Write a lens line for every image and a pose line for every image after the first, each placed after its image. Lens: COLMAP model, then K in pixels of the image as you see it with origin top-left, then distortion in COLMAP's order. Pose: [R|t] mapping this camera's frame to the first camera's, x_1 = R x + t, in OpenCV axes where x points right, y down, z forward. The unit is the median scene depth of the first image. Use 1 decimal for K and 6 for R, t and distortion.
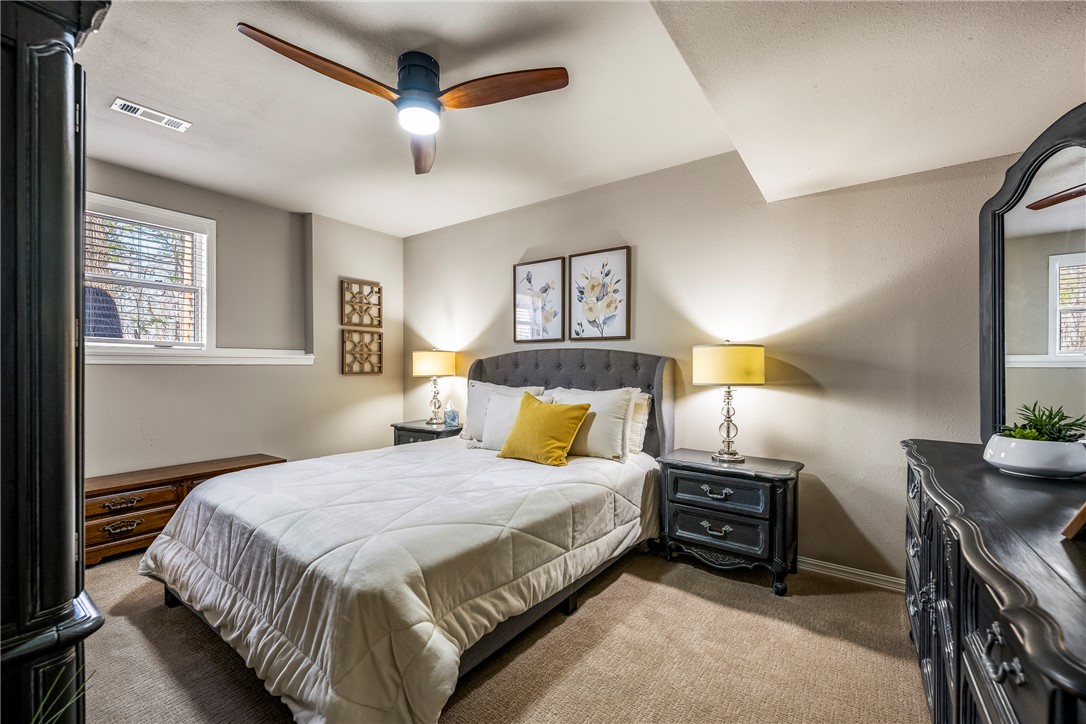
lens RADIAL K [[465.8, 0, 541.4], [0, 465.8, 366.9], [0, 0, 1]] dist [-0.003424, -0.000564]
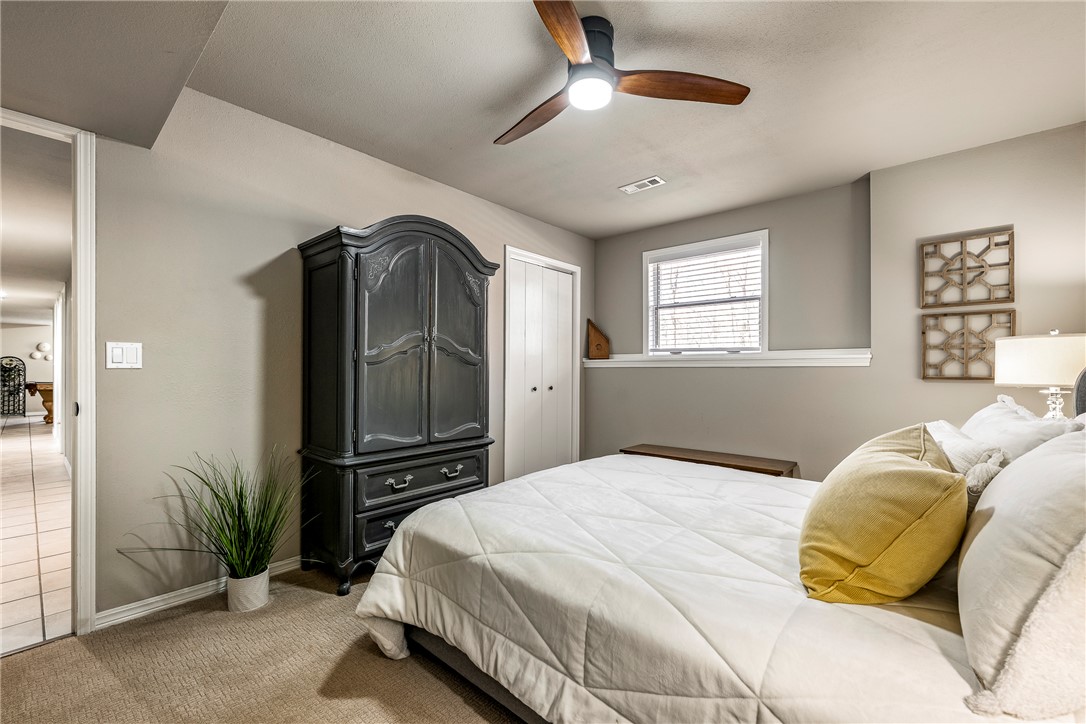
lens RADIAL K [[465.8, 0, 542.3], [0, 465.8, 364.7], [0, 0, 1]] dist [-0.003424, -0.000564]
pose [[-0.125193, -0.010216, -0.992080, 0.326610], [-0.001196, 0.999948, -0.010147, 0.001578], [0.992132, -0.000084, -0.125199, 0.520584]]
